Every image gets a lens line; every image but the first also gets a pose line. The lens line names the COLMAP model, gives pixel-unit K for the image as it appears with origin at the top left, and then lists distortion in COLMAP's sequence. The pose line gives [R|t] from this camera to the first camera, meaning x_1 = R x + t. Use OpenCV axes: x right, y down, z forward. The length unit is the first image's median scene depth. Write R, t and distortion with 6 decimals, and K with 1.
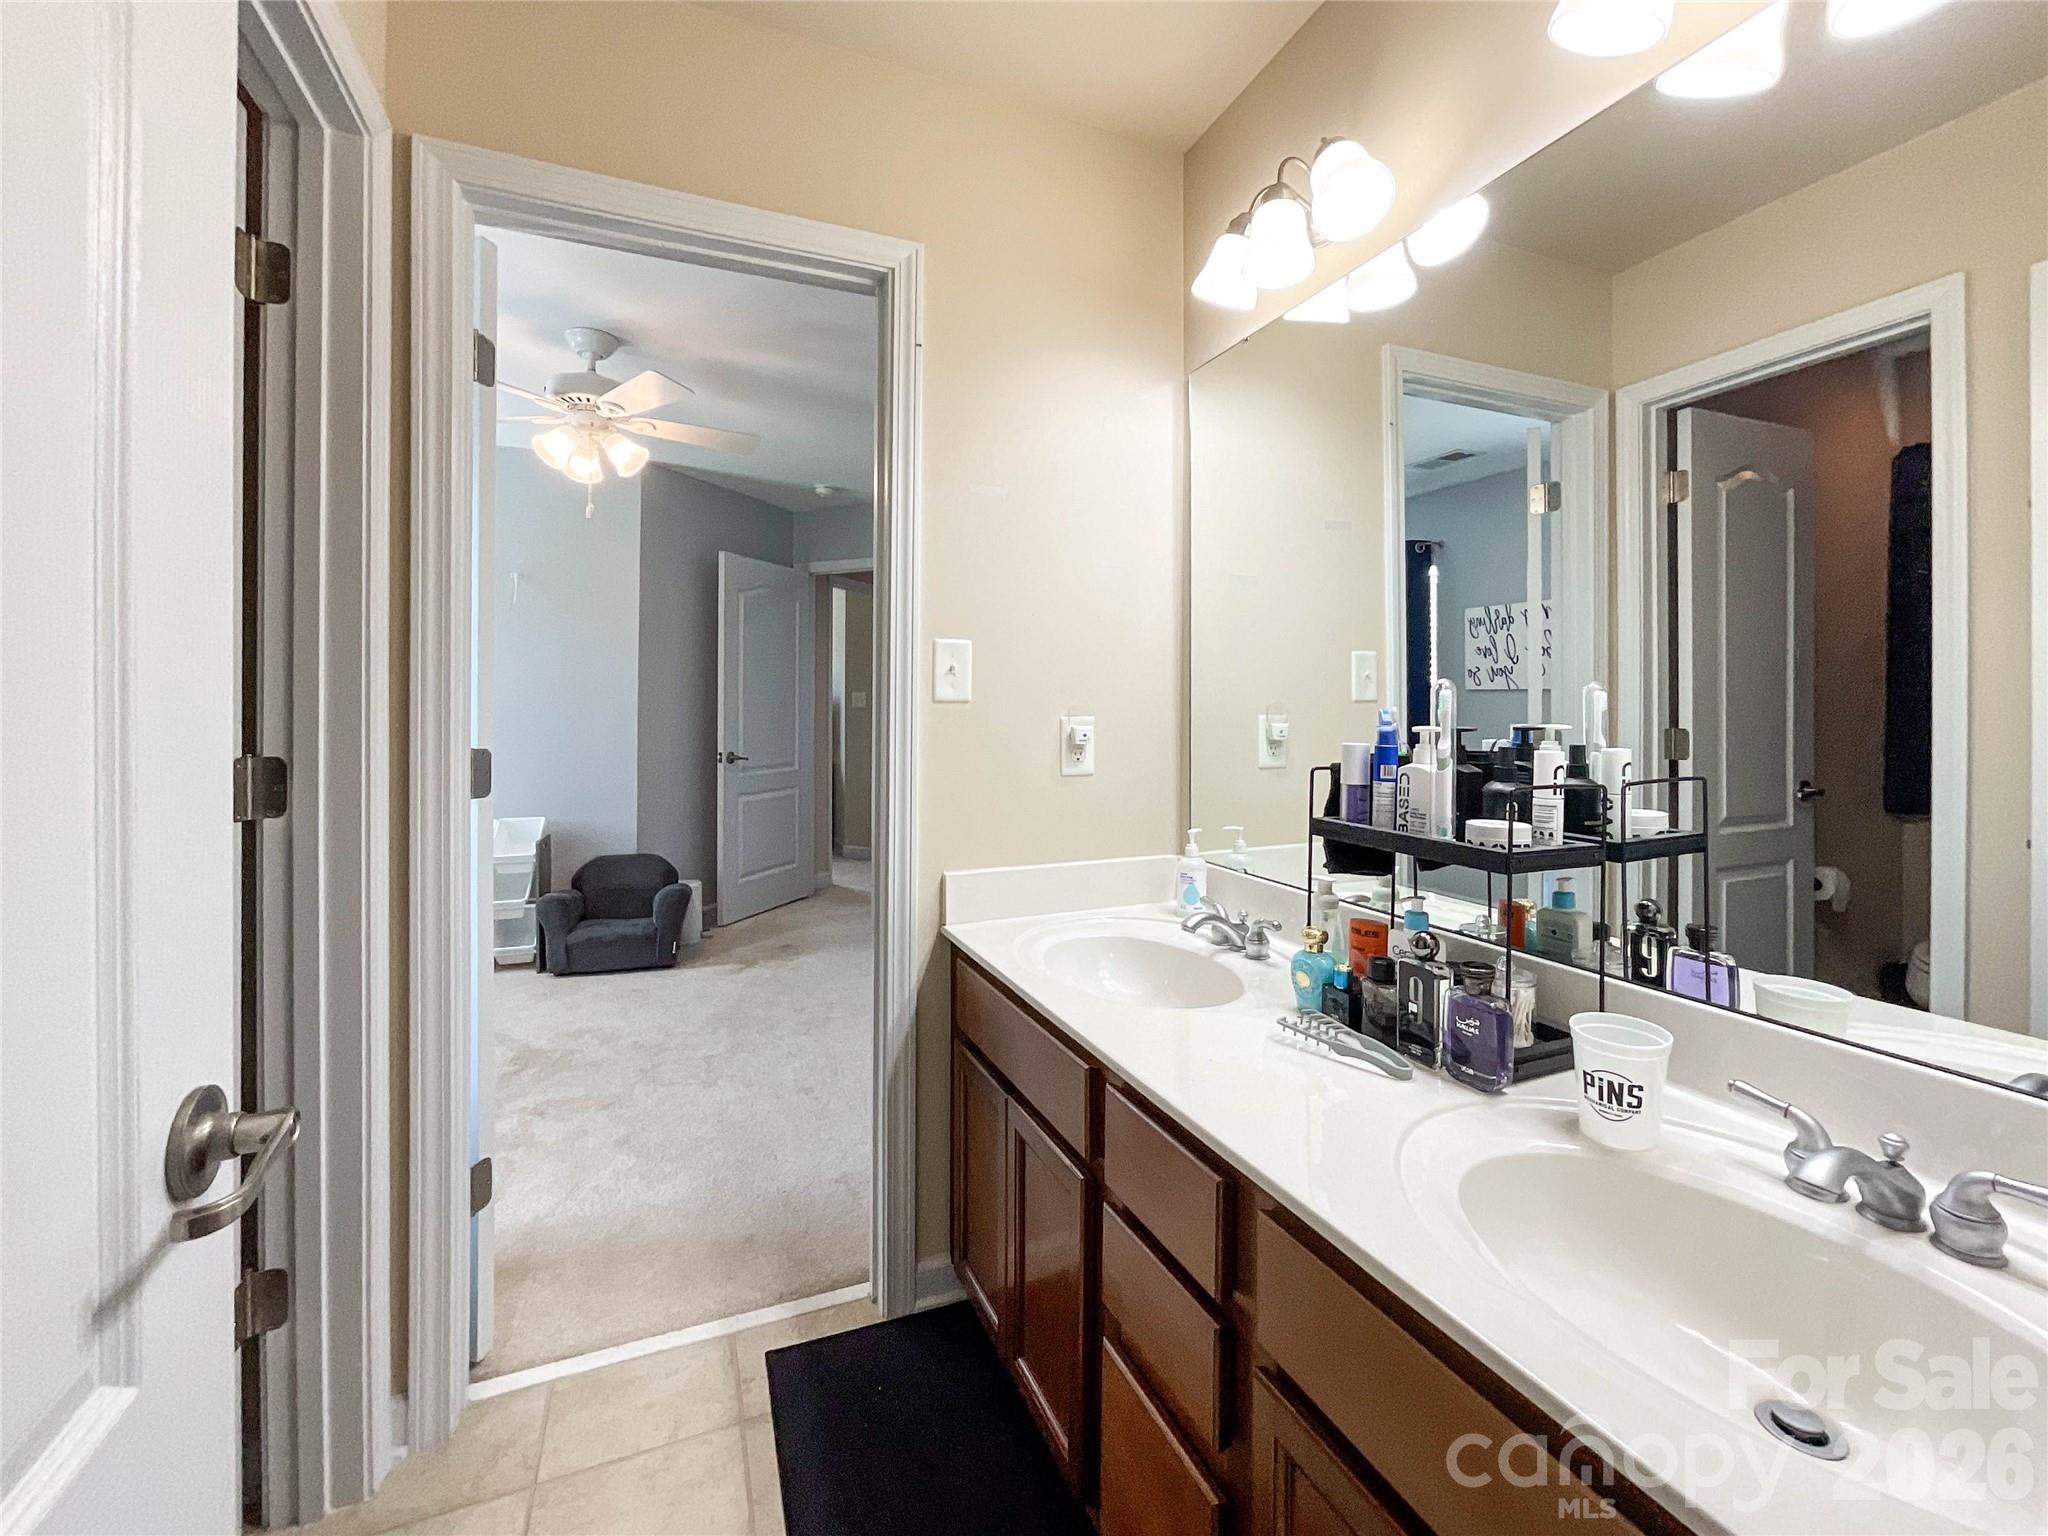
lens RADIAL K [[854.9, 0, 1030.4], [0, 854.9, 744.2], [0, 0, 1]] dist [-0.016379, 0.000641]
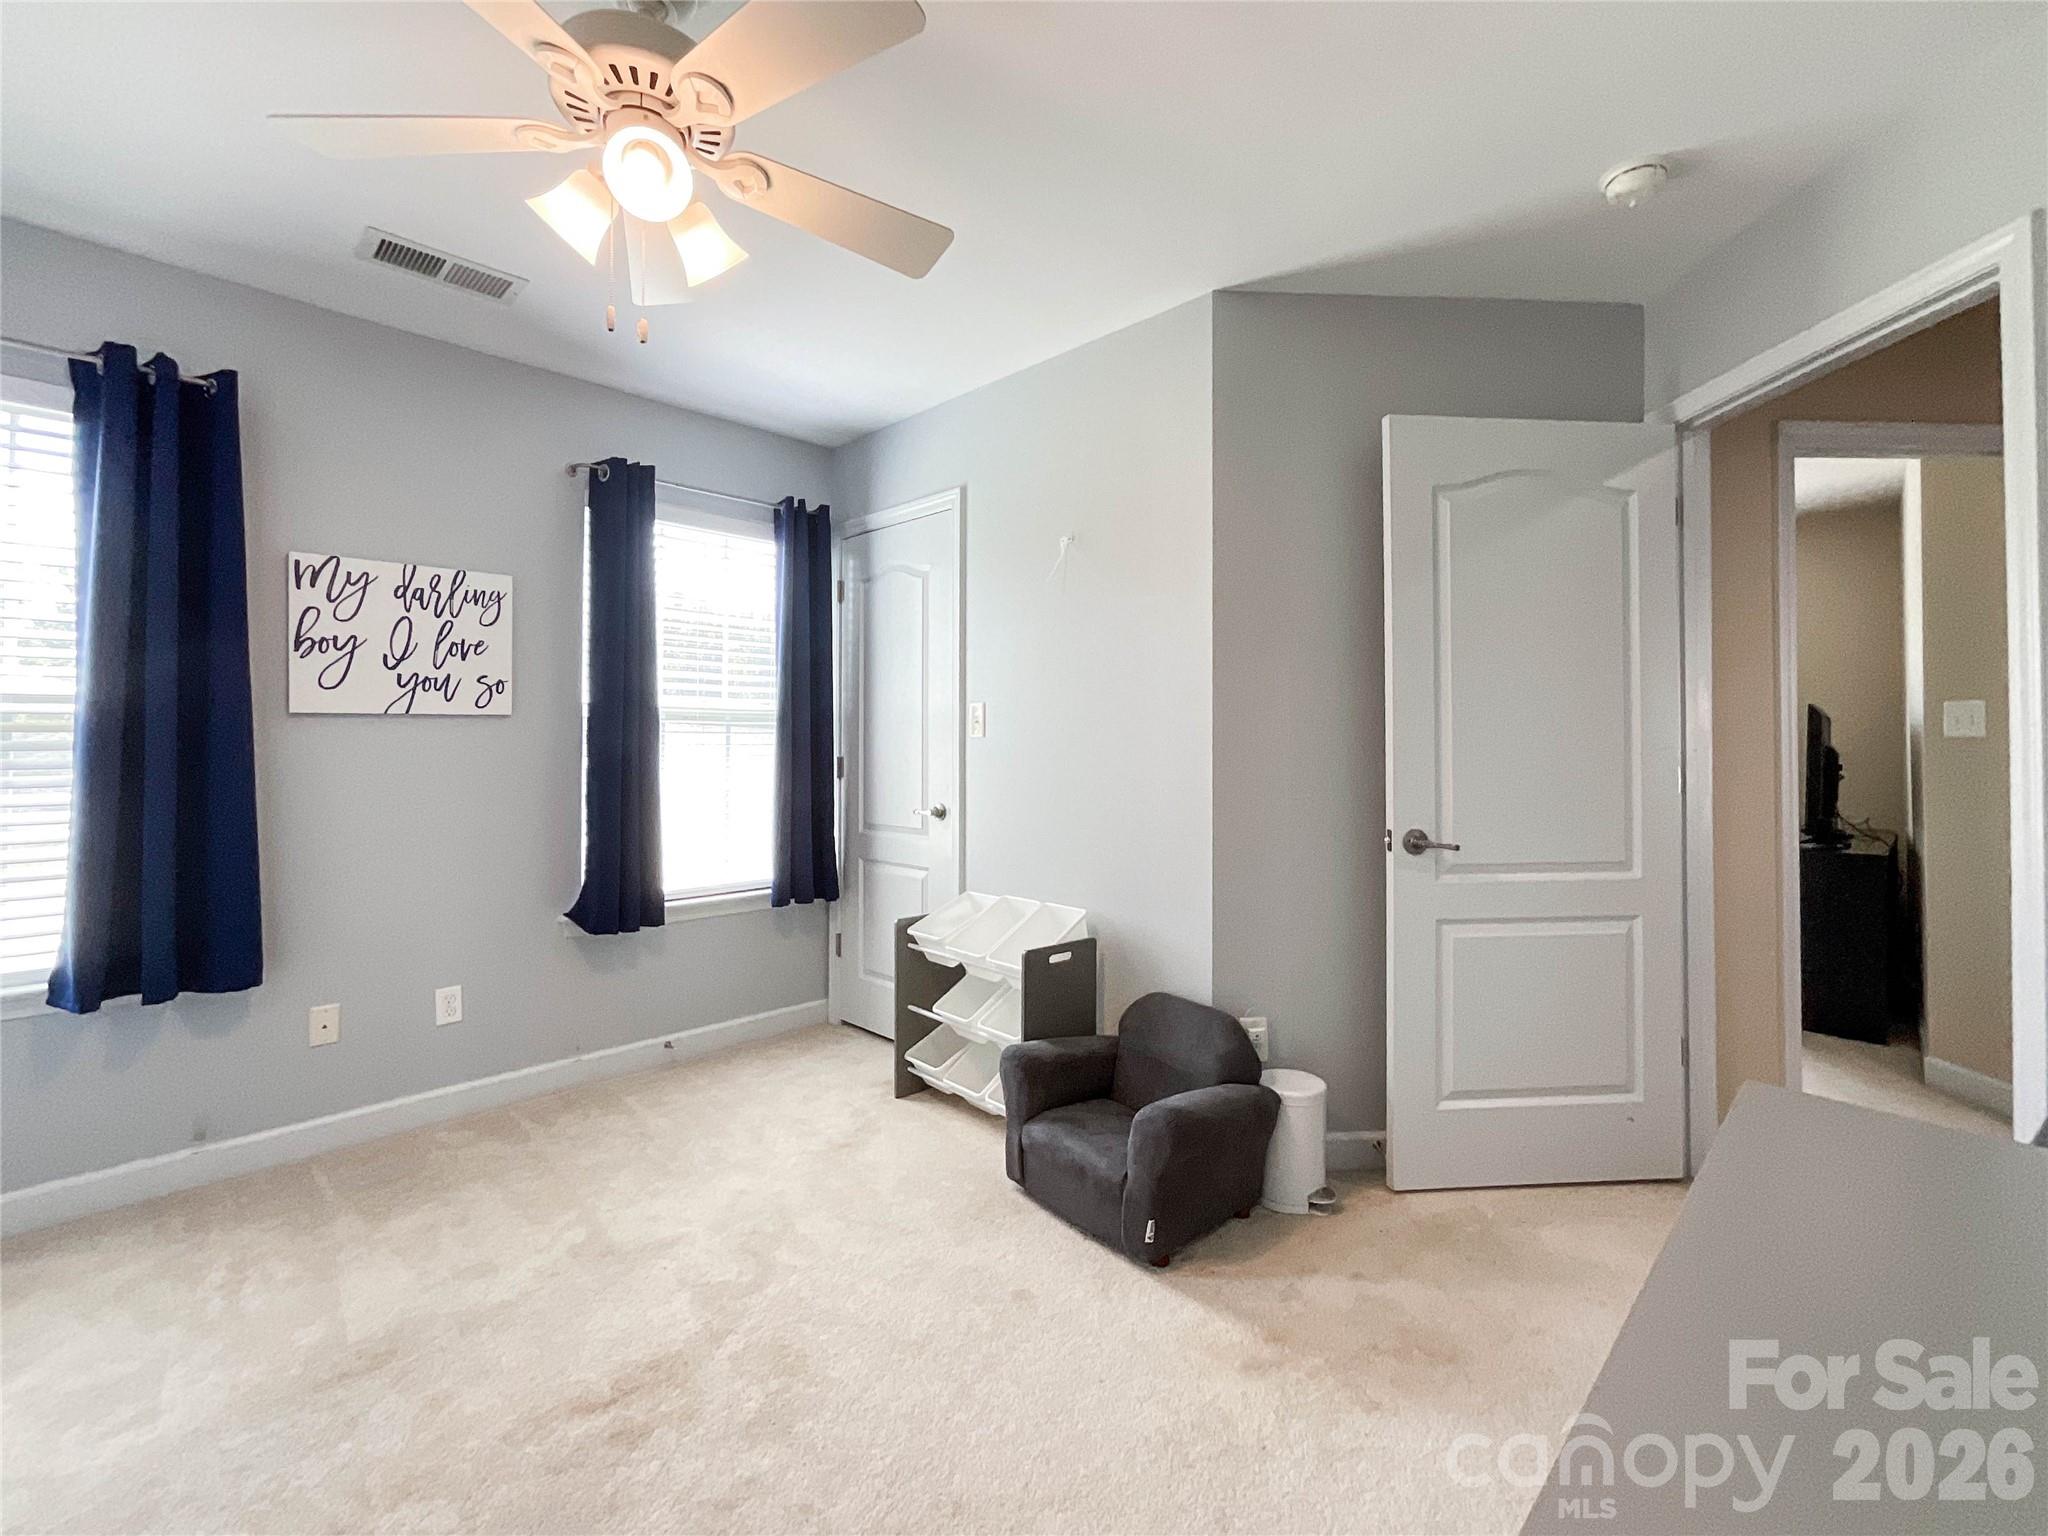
lens RADIAL K [[864.1, 0, 1029.2], [0, 864.1, 724.1], [0, 0, 1]] dist [-0.008525, 0.000225]
pose [[0.373727, -0.018847, -0.927347, 0.016503], [-0.027896, 0.999113, -0.031548, -0.029417], [0.927119, 0.037659, 0.372869, 0.633199]]
